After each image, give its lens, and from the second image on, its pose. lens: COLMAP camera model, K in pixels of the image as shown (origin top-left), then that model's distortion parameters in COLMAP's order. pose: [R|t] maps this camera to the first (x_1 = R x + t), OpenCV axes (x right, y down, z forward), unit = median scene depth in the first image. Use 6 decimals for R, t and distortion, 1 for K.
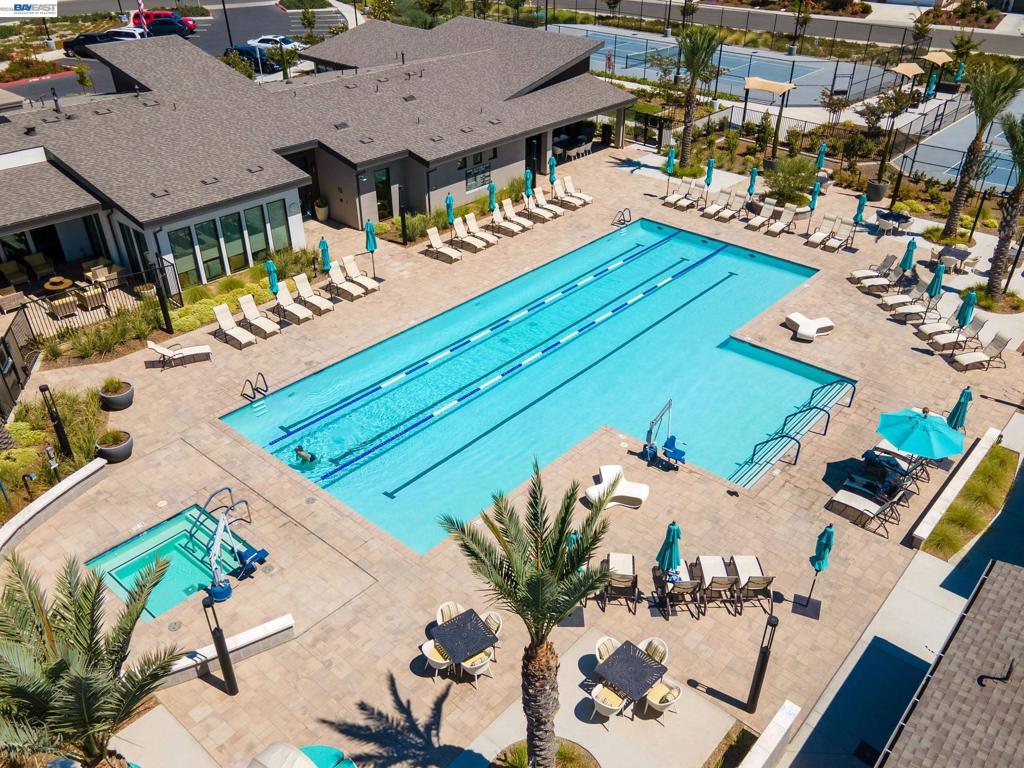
lens RADIAL K [[837.6, 0, 549.1], [0, 837.6, 385.1], [0, 0, 1]] dist [0.040320, 0.002688]
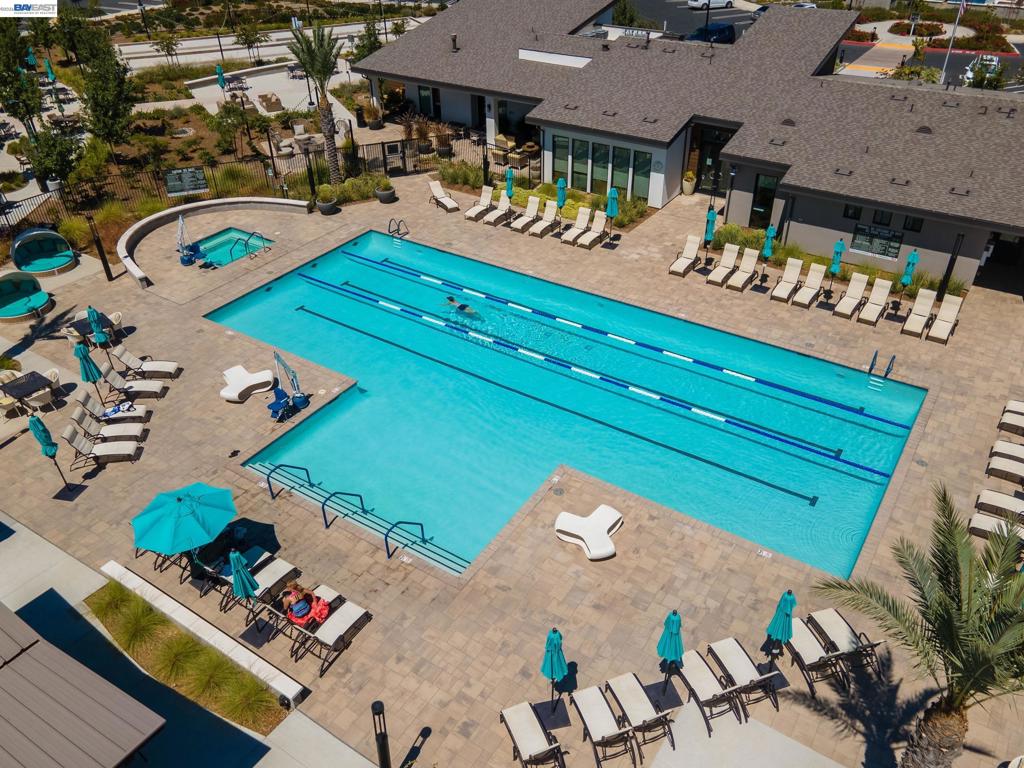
lens RADIAL K [[794.9, 0, 512.0], [0, 794.9, 384.0], [0, 0, 1]] dist [0.000365, 0.101034]
pose [[0.118662, 0.550272, -0.826511, 0.634448], [-0.523515, 0.741969, 0.418825, -0.321962], [0.843713, 0.382992, 0.376119, 0.559321]]
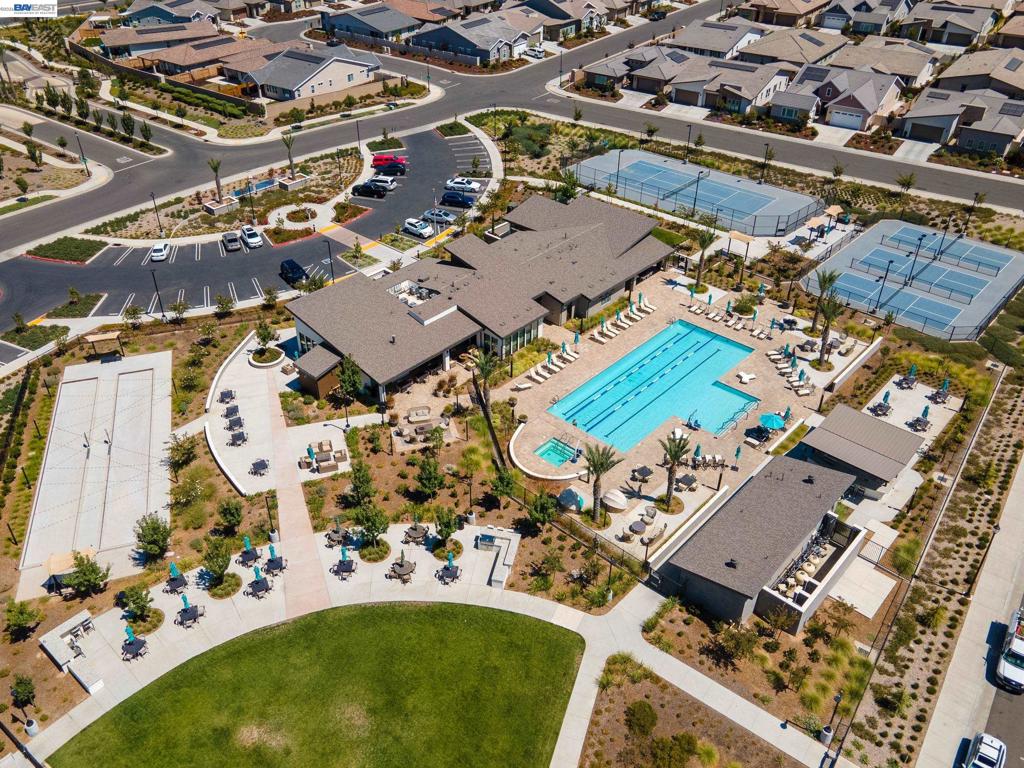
lens RADIAL K [[805.0, 0, 500.2], [0, 805.0, 384.3], [0, 0, 1]] dist [0.023577, 0.000488]
pose [[0.998299, 0.015074, -0.056313, -0.283835], [-0.012022, 0.998461, 0.054148, -0.153328], [0.057042, -0.053379, 0.996944, -1.386266]]
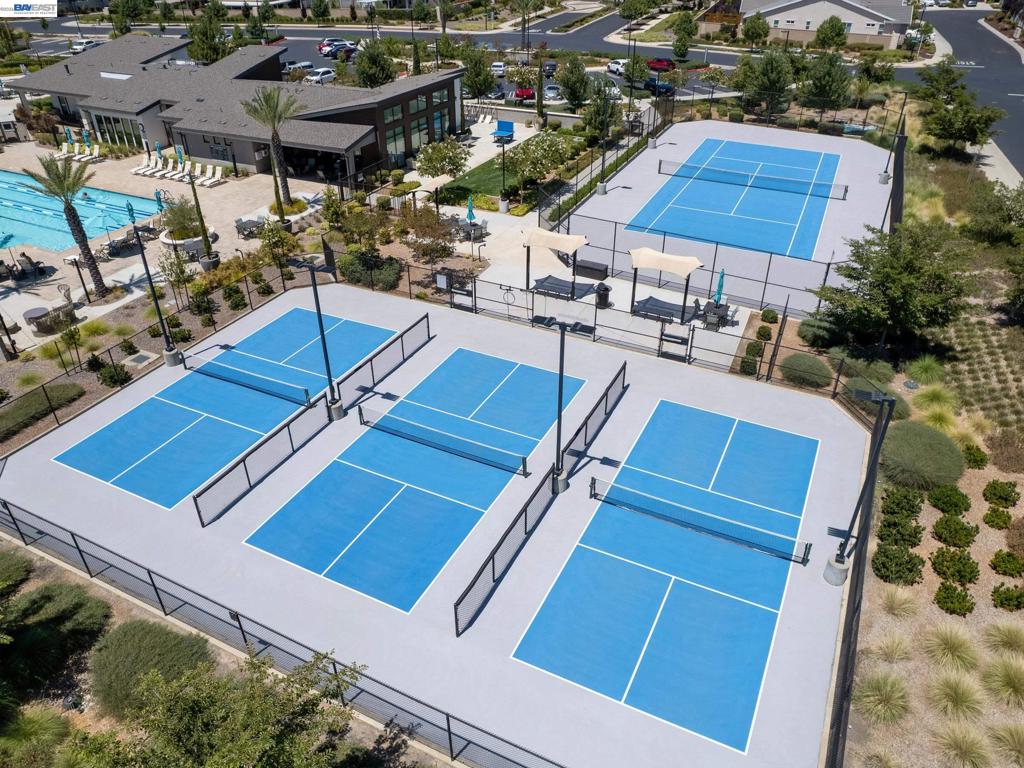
lens RADIAL K [[742.4, 0, 512.0], [0, 742.4, 384.0], [0, 0, 1]] dist [-0.085289, 0.078071]
pose [[0.233592, 0.507322, -0.829493, 1.563167], [-0.512329, 0.789283, 0.338454, -0.735225], [0.826410, 0.345914, 0.444286, 1.145922]]
